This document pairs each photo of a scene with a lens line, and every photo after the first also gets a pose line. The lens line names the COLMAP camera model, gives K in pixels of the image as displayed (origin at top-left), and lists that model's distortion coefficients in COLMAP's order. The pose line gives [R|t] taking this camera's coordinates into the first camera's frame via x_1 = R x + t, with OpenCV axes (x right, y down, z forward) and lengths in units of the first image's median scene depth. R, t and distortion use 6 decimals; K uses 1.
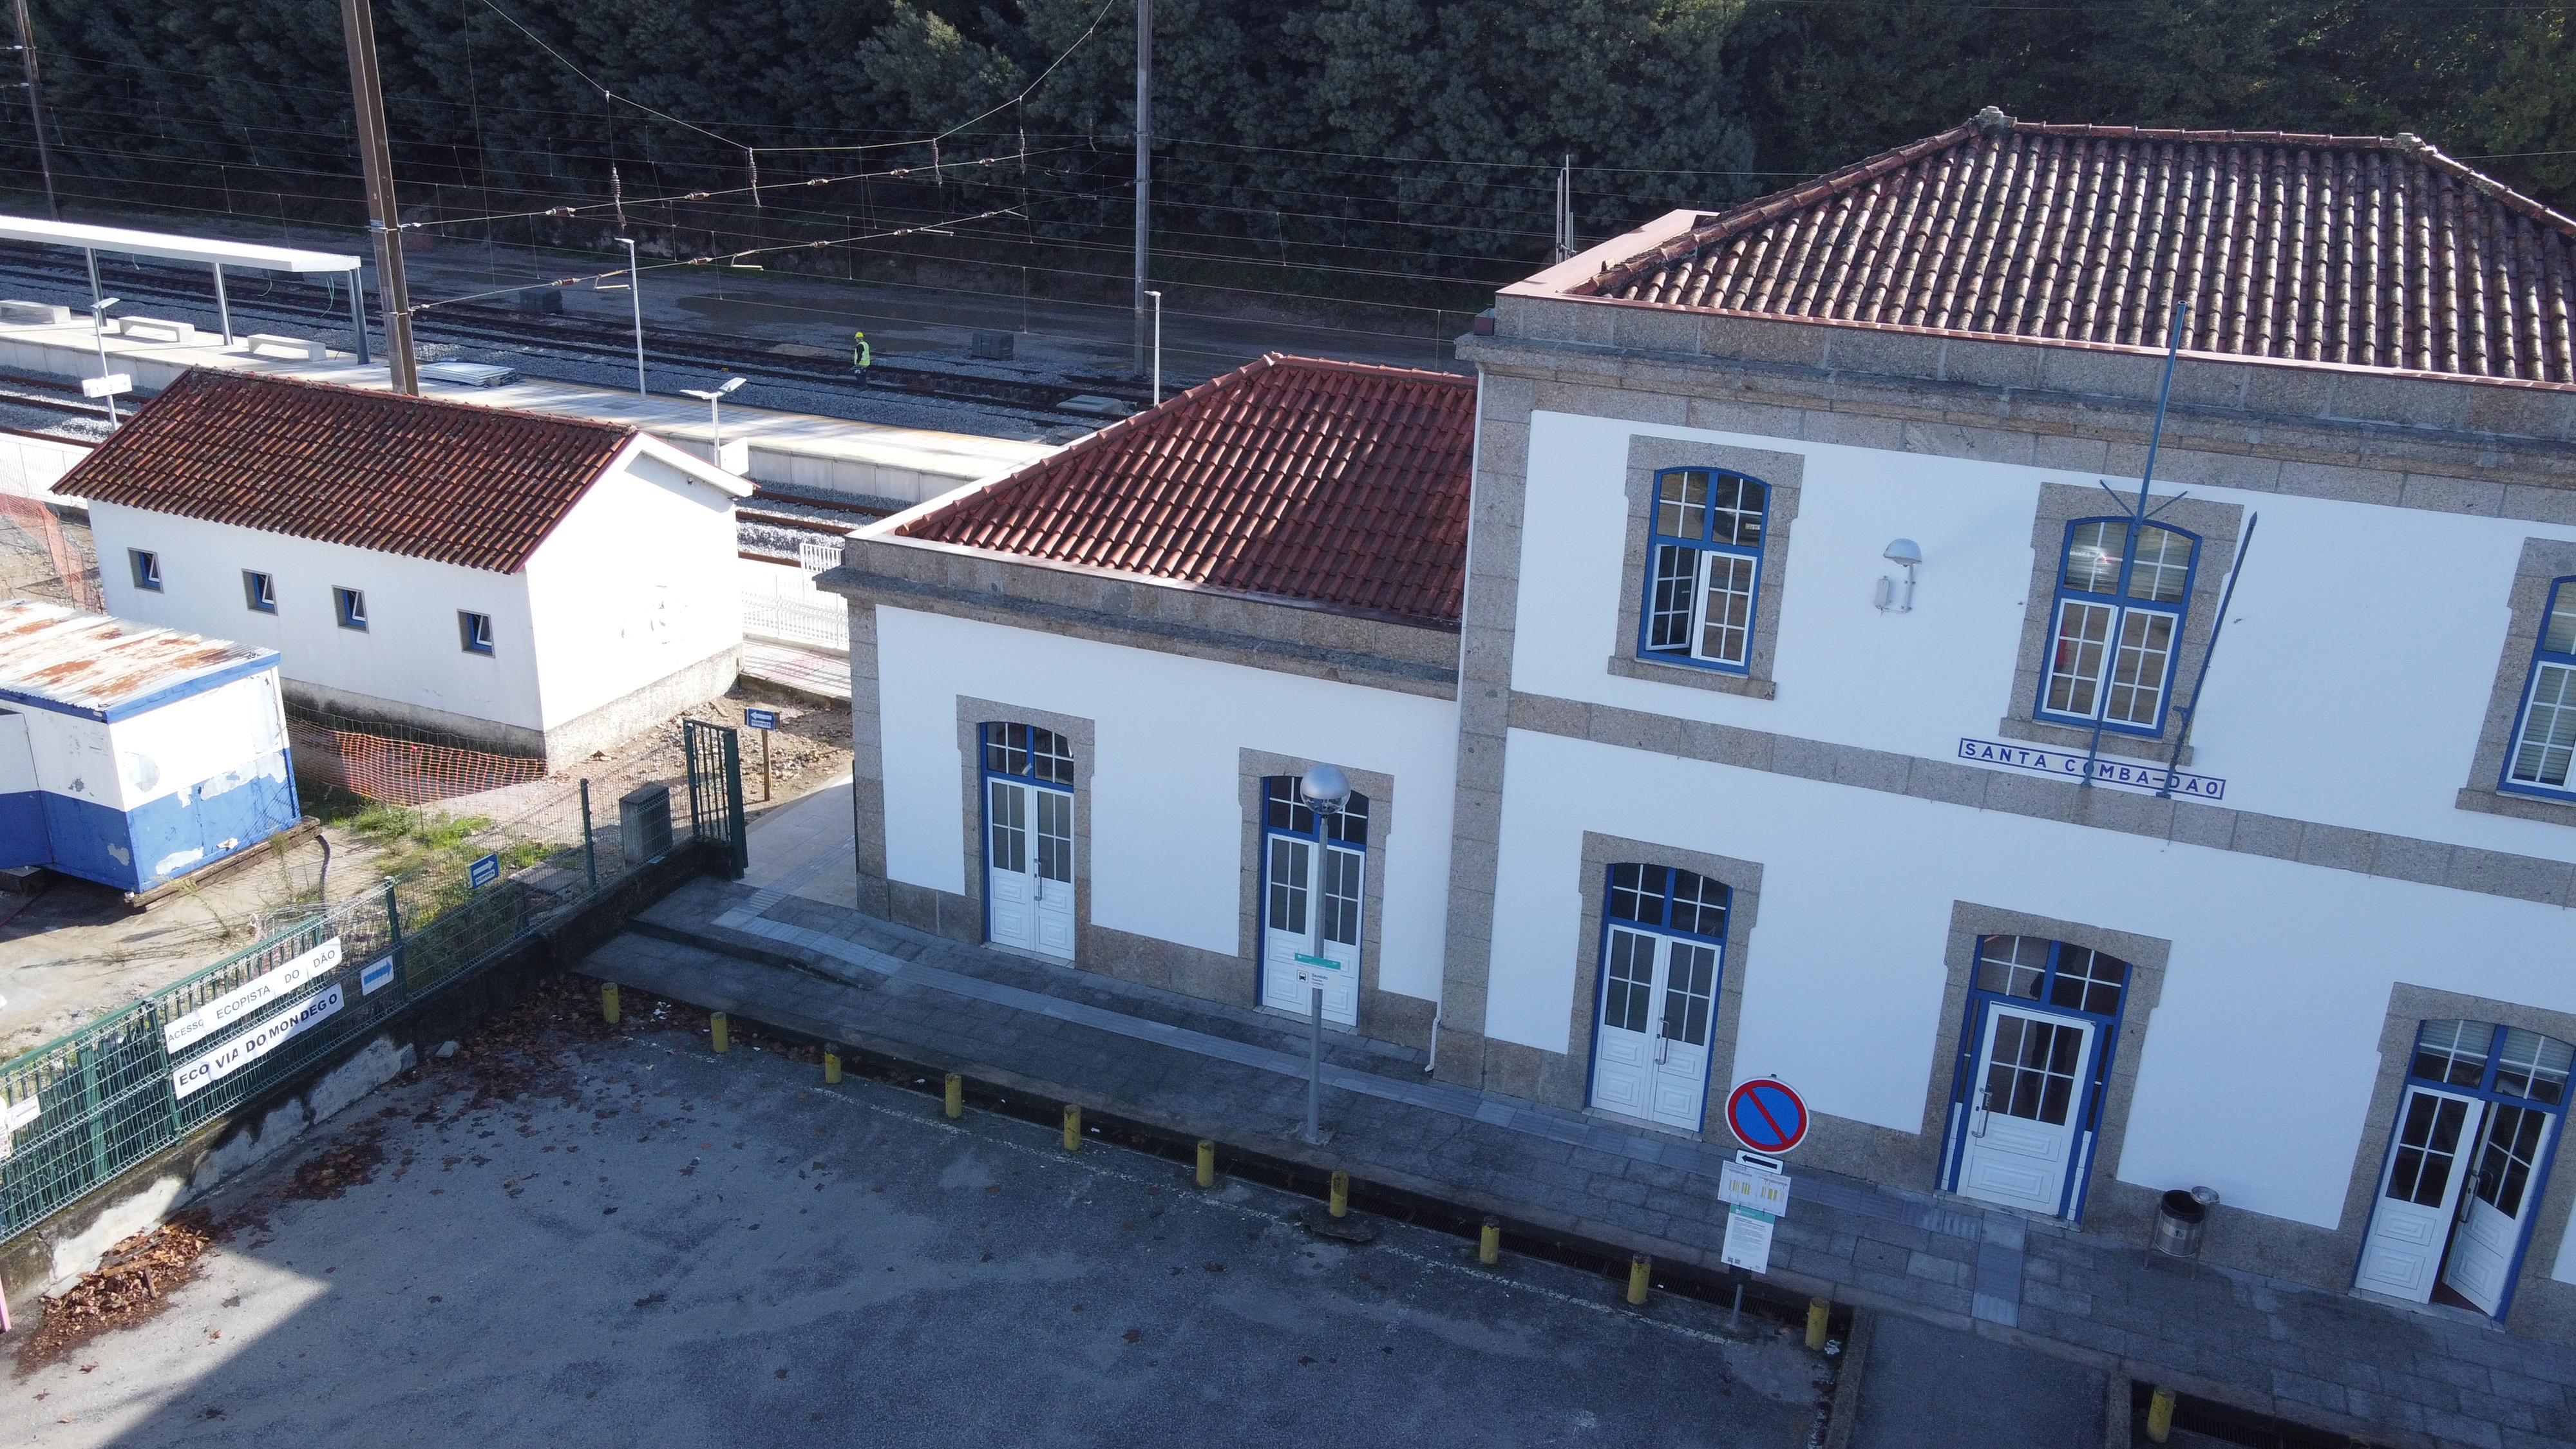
lens RADIAL K [[1978.7, 0, 1295.0], [0, 1978.7, 709.4], [0, 0, 1]] dist [-0.007802, 0.039932]
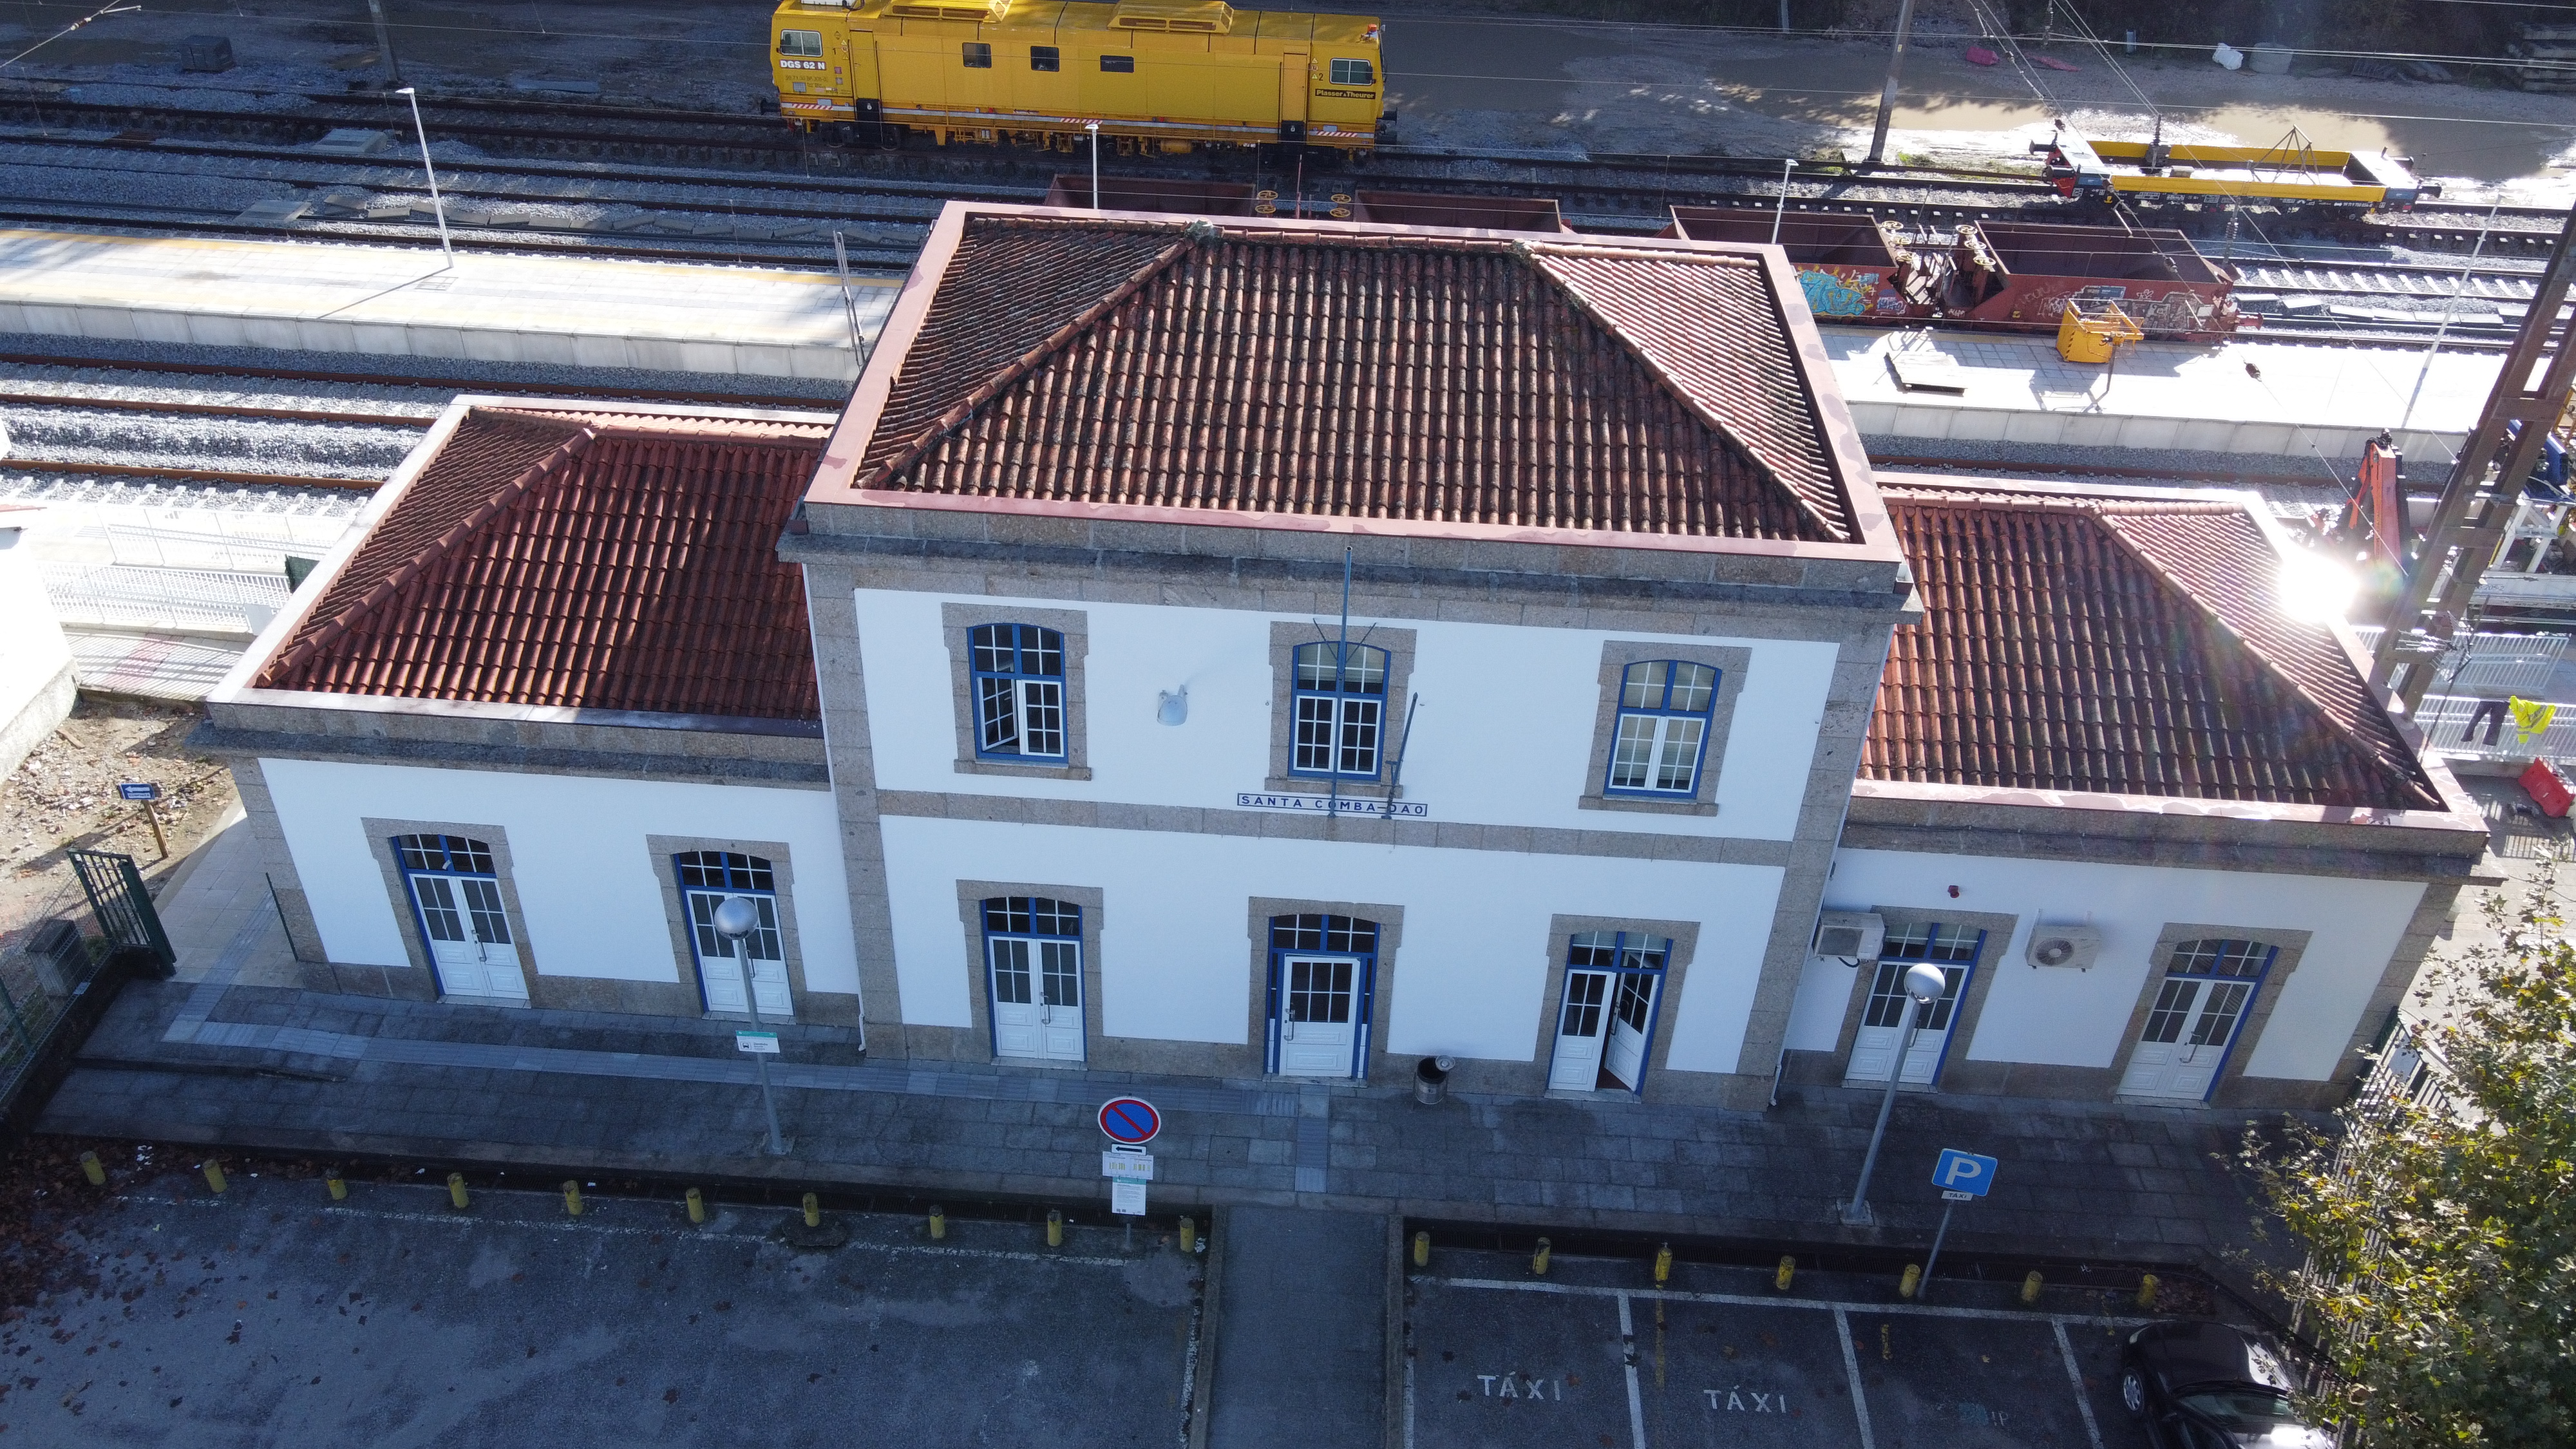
lens RADIAL K [[1977.9, 0, 1283.9], [0, 1977.9, 701.9], [0, 0, 1]] dist [0.002941, 0.031507]
pose [[0.944008, -0.197528, 0.264255, 0.036182], [0.113807, 0.946765, 0.301139, -0.391542], [-0.309671, -0.254204, 0.916234, -0.153047]]
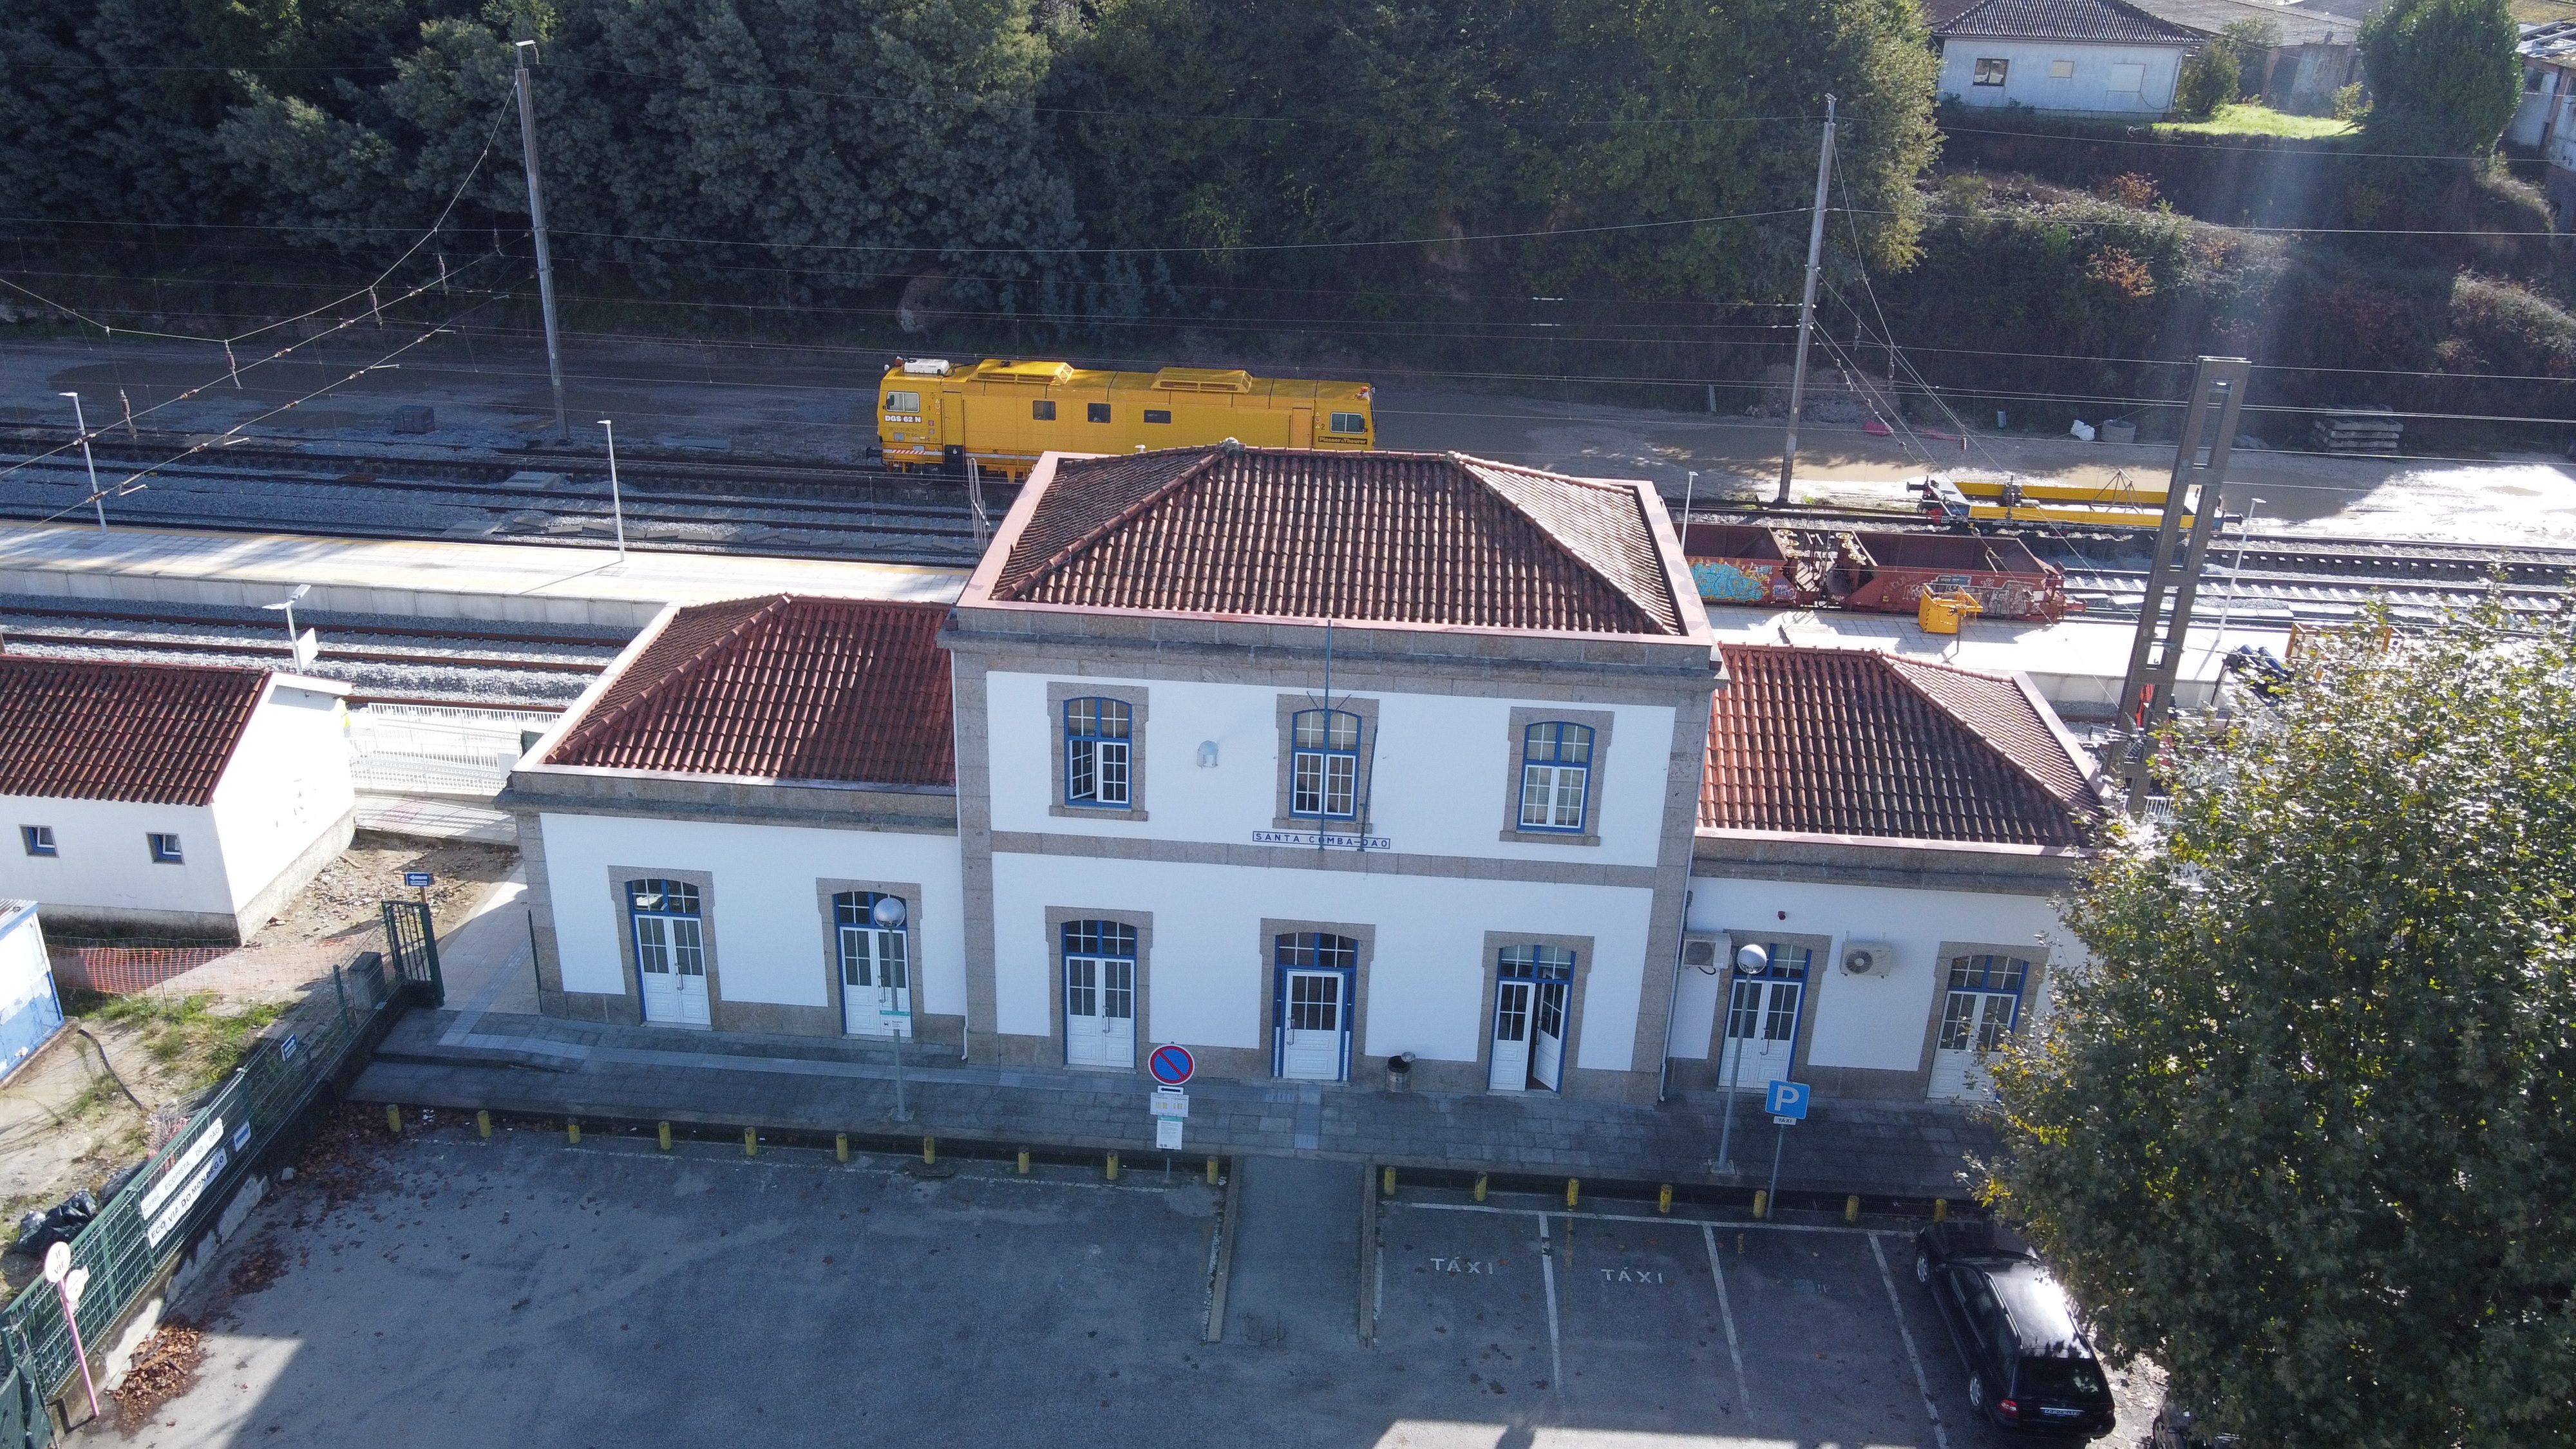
lens RADIAL K [[1977.9, 0, 1283.9], [0, 1977.9, 701.9], [0, 0, 1]] dist [0.002941, 0.031507]
pose [[0.946413, -0.134753, 0.293503, -0.129348], [0.112796, 0.989481, 0.090576, -0.237605], [-0.302621, -0.052616, 0.951658, -0.632332]]
